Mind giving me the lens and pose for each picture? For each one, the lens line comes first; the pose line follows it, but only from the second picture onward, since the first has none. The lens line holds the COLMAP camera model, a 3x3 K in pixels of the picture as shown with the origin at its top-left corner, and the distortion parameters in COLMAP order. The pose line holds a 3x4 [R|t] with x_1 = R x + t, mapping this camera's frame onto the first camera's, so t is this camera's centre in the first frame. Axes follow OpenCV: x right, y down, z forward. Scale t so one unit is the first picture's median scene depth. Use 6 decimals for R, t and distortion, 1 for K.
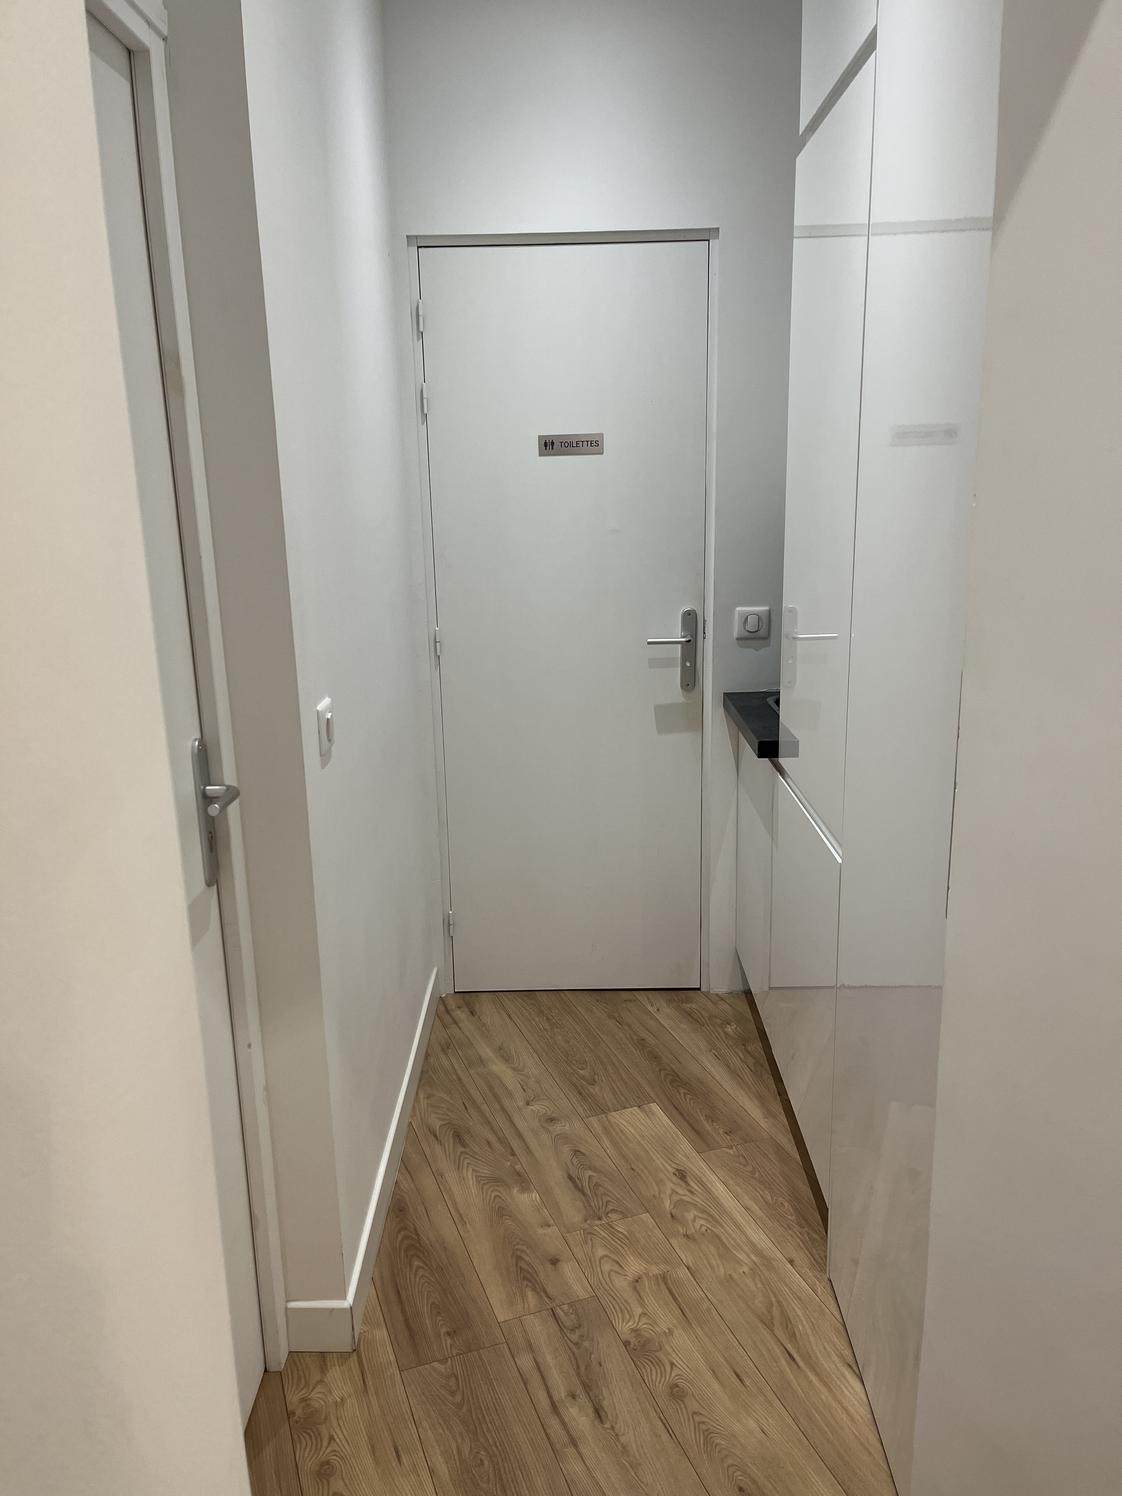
lens RADIAL K [[1127.1, 0, 554.2], [0, 1127.1, 750.2], [0, 0, 1]] dist [-0.005867, -0.007517]
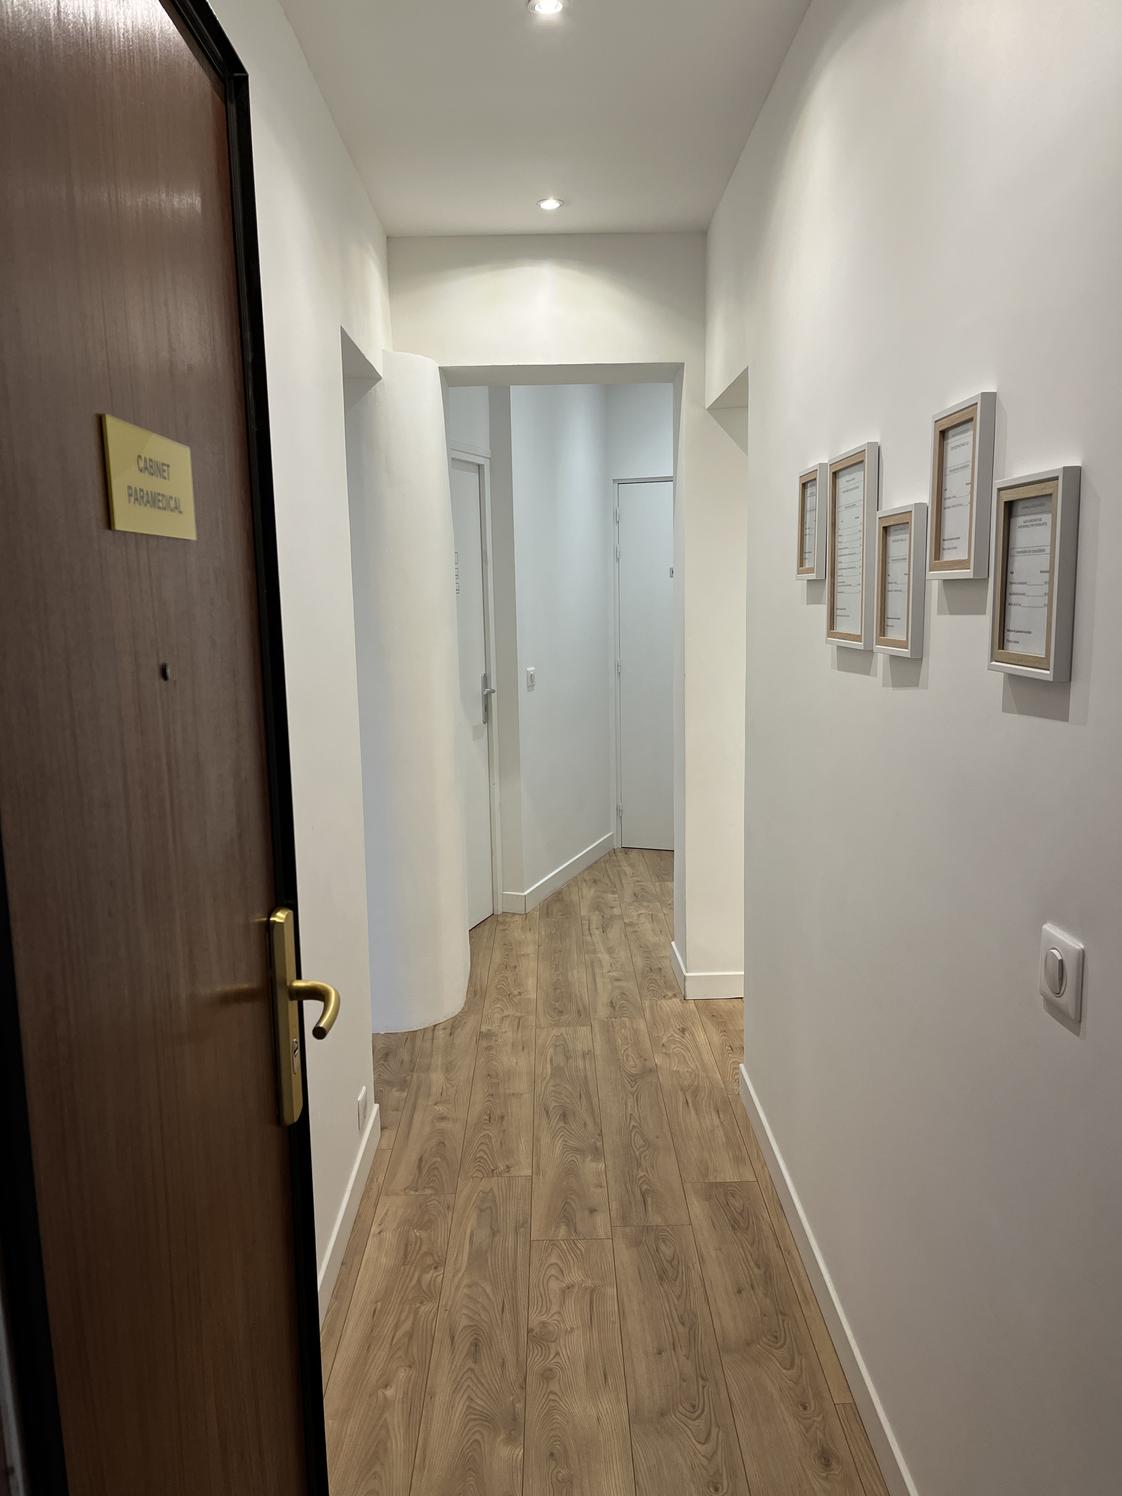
lens RADIAL K [[1127.1, 0, 564.8], [0, 1127.1, 754.2], [0, 0, 1]] dist [-0.005867, -0.007517]
pose [[0.945828, 0.055650, -0.319865, 0.695746], [-0.081522, 0.994345, -0.068063, 0.314355], [0.314268, 0.090452, 0.945015, -1.425661]]
